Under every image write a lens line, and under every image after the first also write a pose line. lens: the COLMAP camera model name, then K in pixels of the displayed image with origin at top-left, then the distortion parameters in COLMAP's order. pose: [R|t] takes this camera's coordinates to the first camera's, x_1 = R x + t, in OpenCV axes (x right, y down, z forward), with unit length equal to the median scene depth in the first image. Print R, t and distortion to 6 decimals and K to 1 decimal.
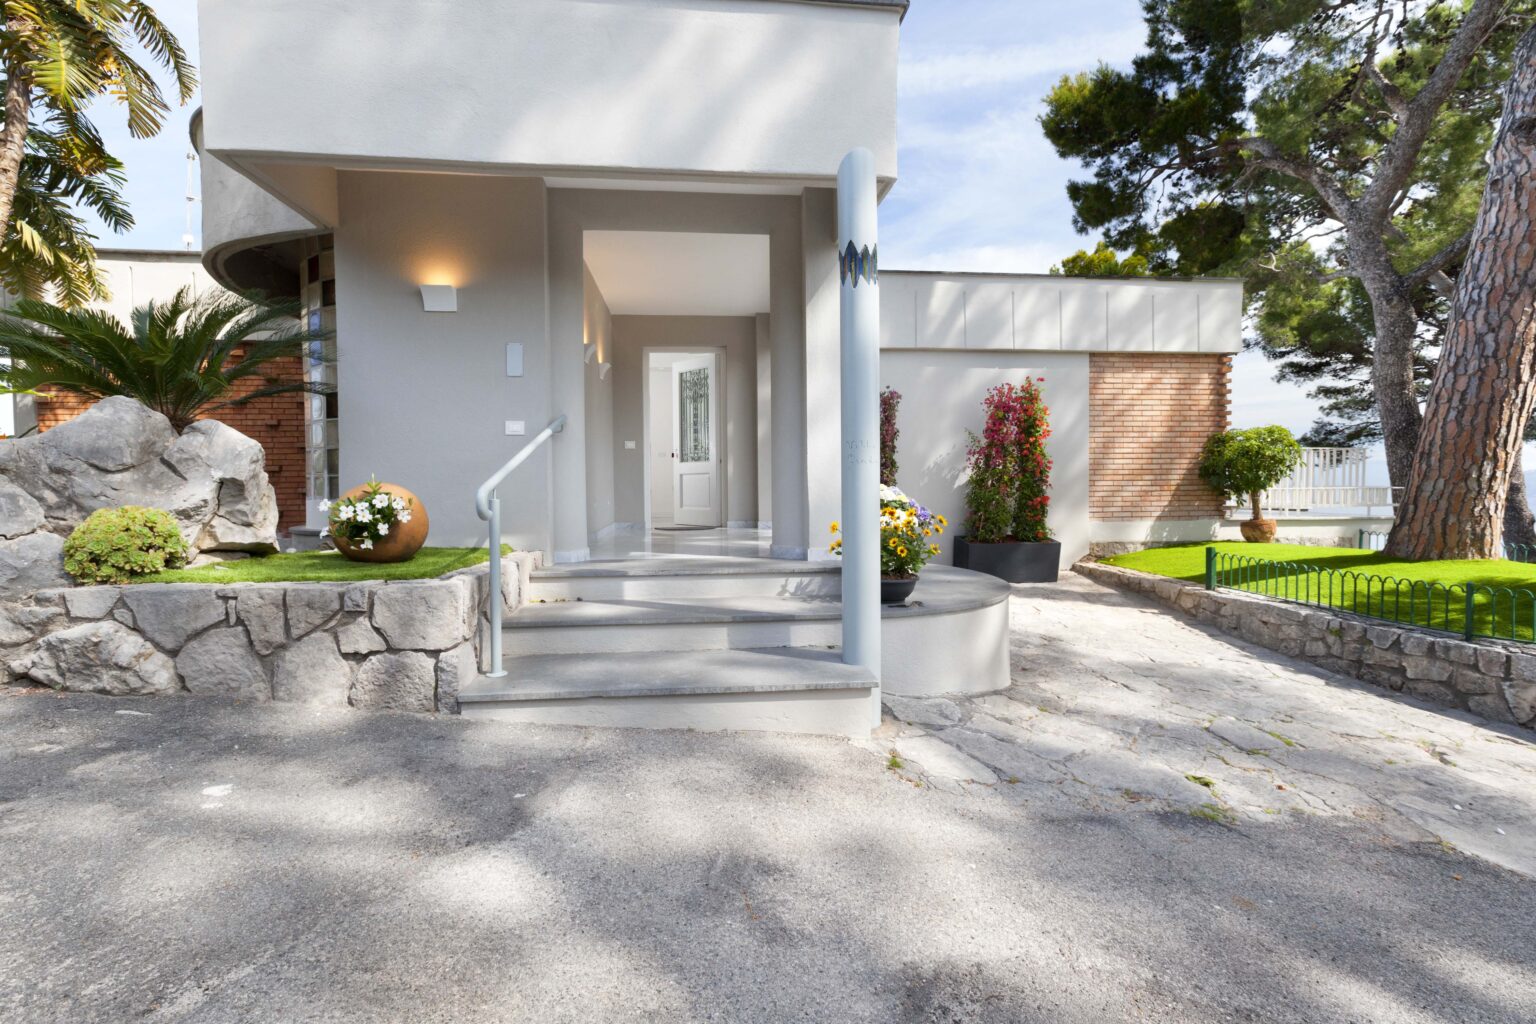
lens RADIAL K [[683.7, 0, 761.9], [0, 683.7, 512.6], [0, 0, 1]] dist [-0.001169, 0.003376]
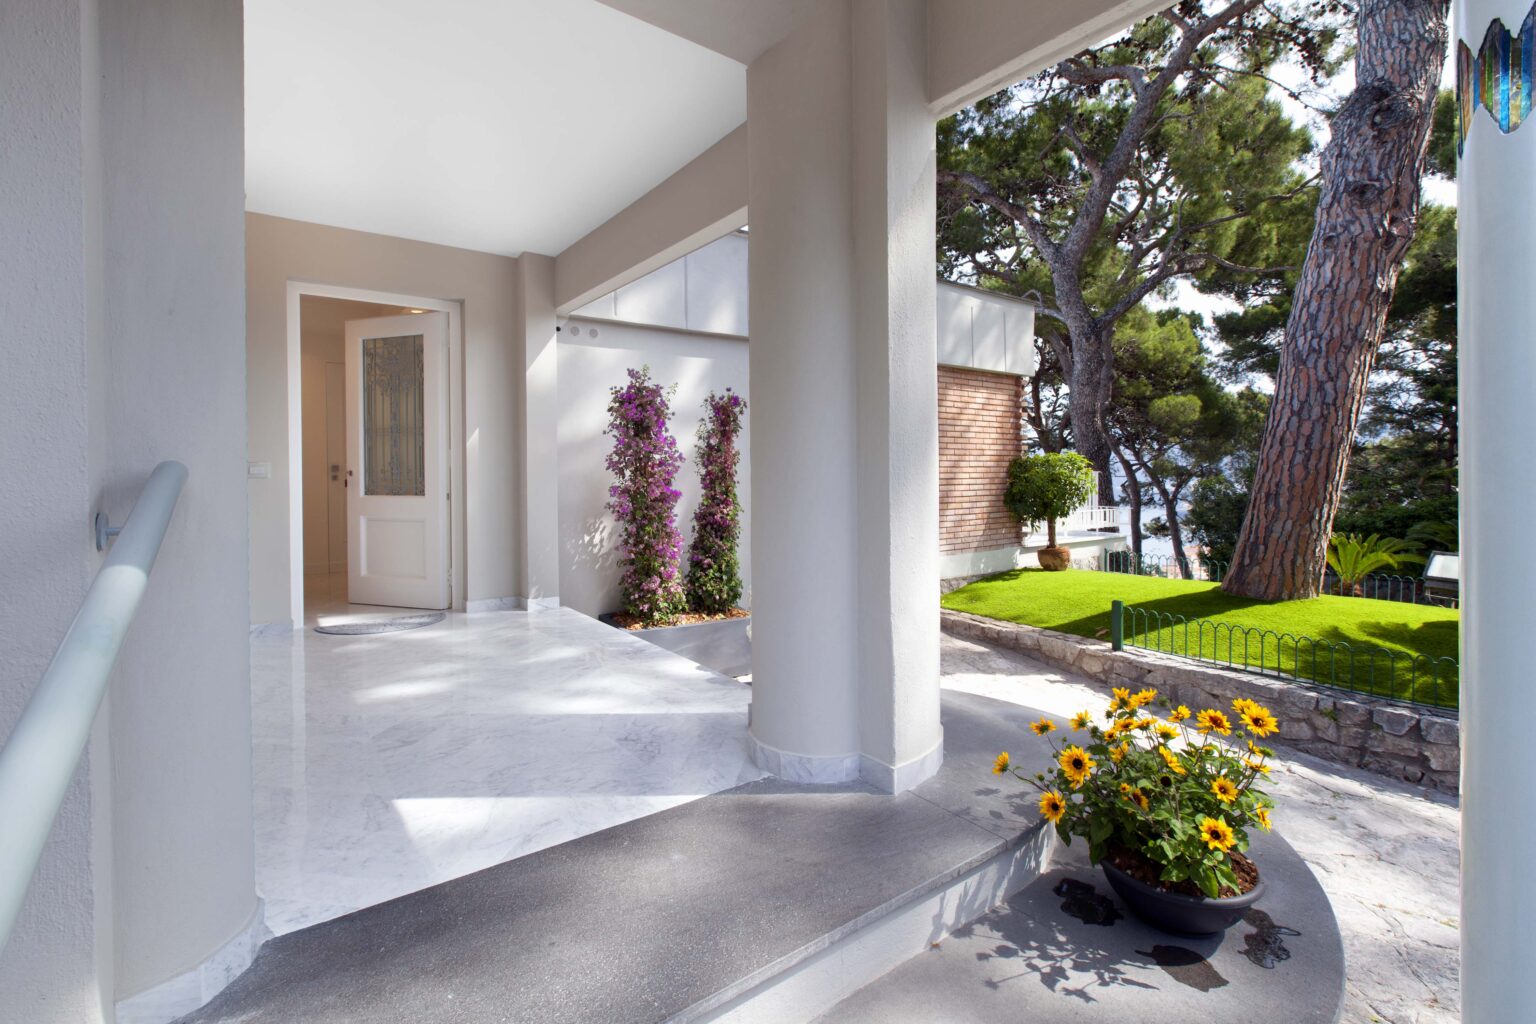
lens RADIAL K [[683.7, 0, 773.0], [0, 683.7, 478.7], [0, 0, 1]] dist [-0.001169, 0.003376]
pose [[0.855535, -0.004913, 0.517722, -0.193147], [0.022540, 0.999360, -0.027764, -0.103727], [-0.517255, 0.035422, 0.855098, 0.547904]]
